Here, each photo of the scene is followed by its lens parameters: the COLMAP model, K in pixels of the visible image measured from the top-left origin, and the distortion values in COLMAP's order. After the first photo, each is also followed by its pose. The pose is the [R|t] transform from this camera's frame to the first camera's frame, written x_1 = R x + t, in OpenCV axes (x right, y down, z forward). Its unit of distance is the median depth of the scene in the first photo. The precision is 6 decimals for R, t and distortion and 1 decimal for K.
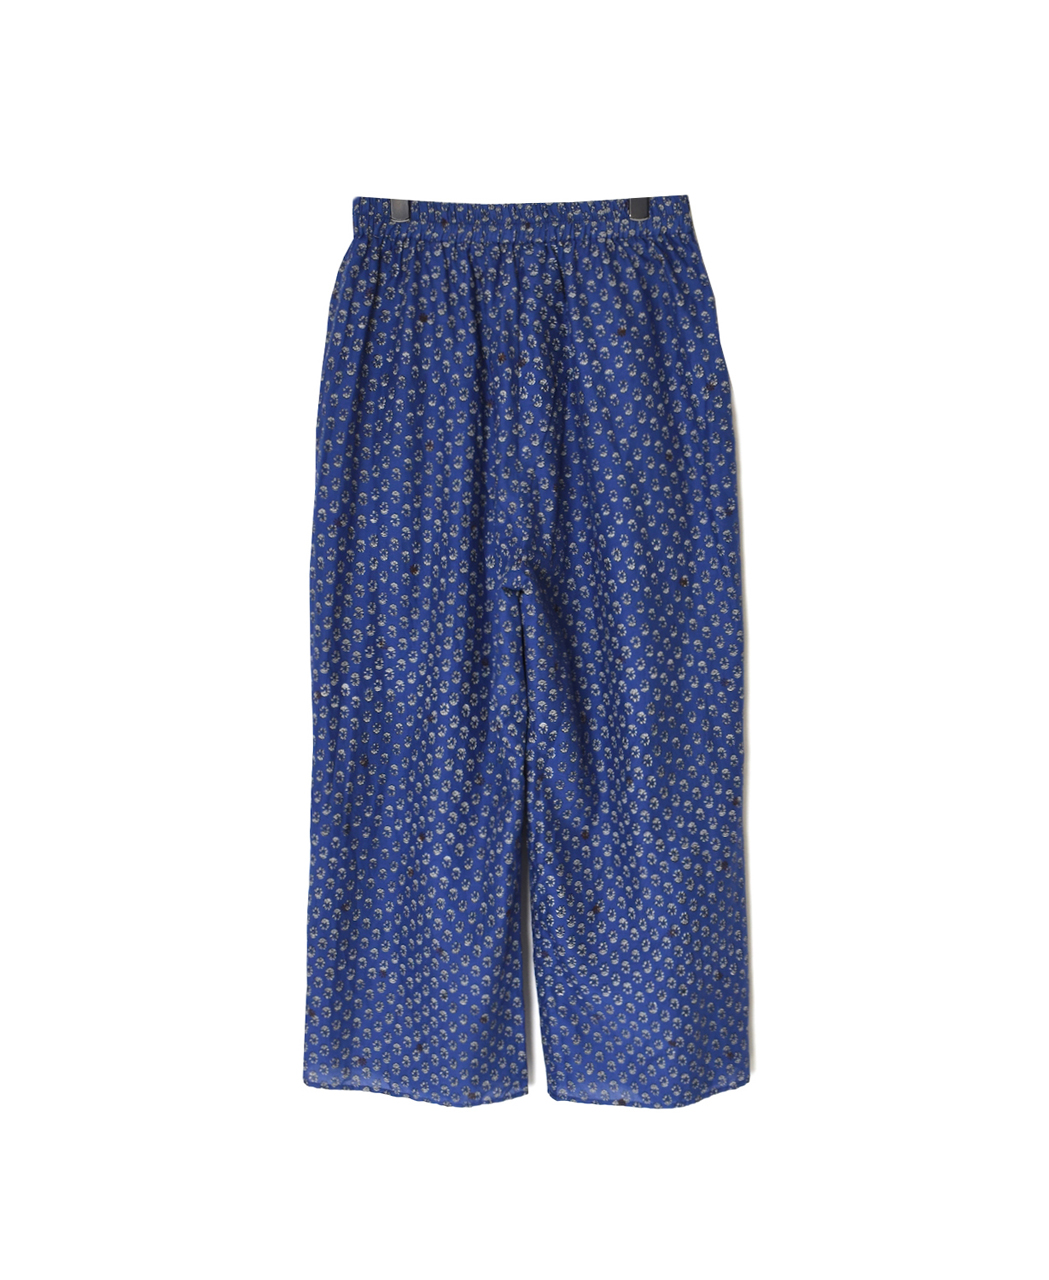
lens RADIAL K [[2176.1, 0, 524.5], [0, 2176.1, 640.0], [0, 0, 1]] dist [-0.061260, -0.025923]
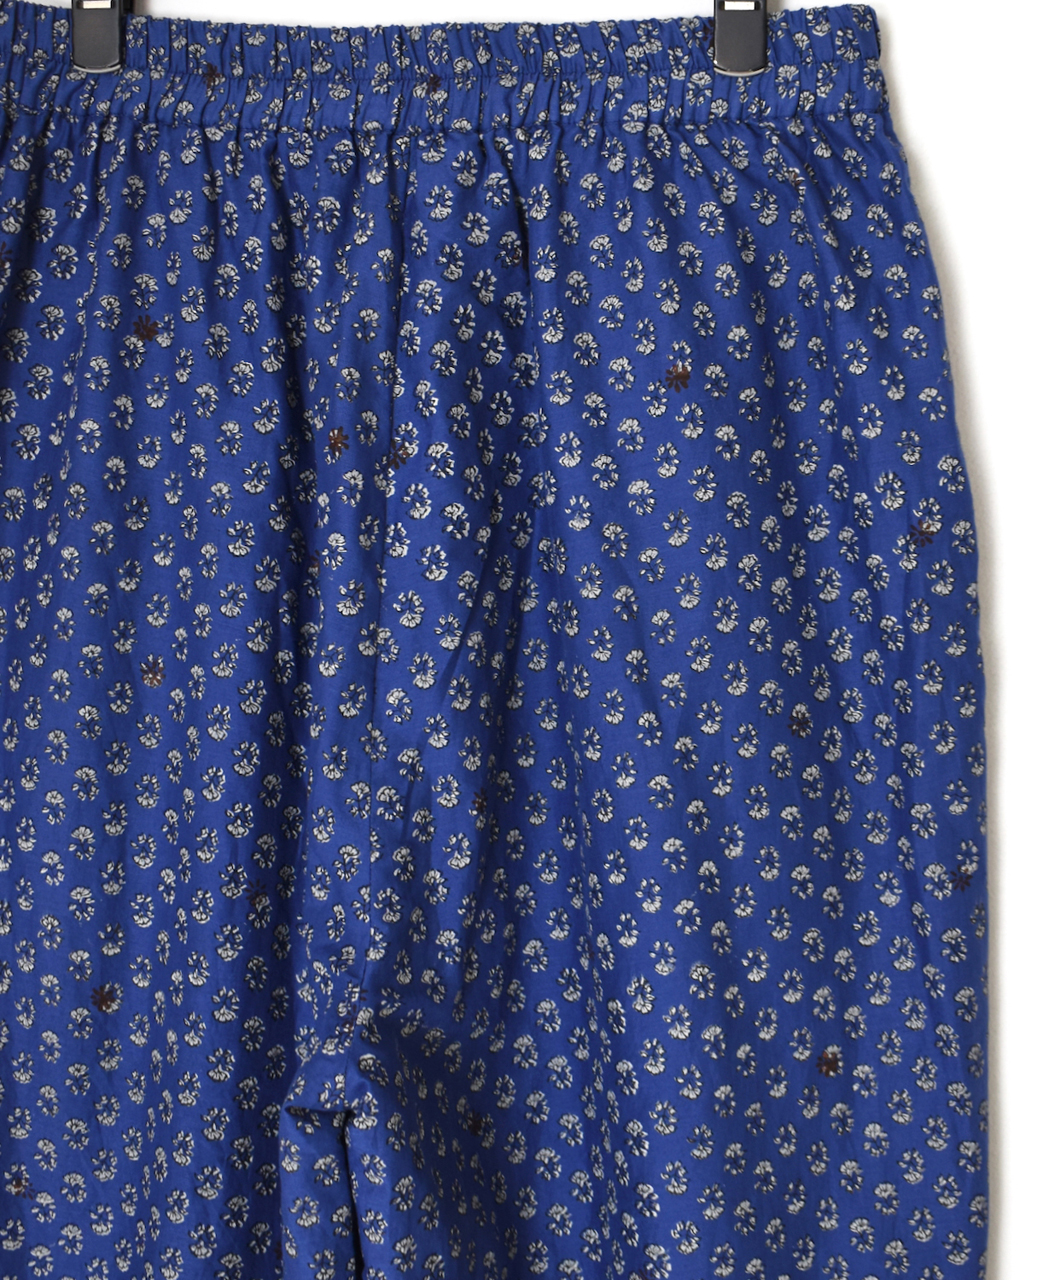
lens RADIAL K [[2176.1, 0, 524.5], [0, 2176.1, 640.0], [0, 0, 1]] dist [-0.061260, -0.025923]
pose [[0.993640, 0.035513, -0.106859, 0.059347], [-0.037252, 0.999203, -0.014318, -0.091849], [0.106265, 0.018207, 0.994171, 0.636735]]
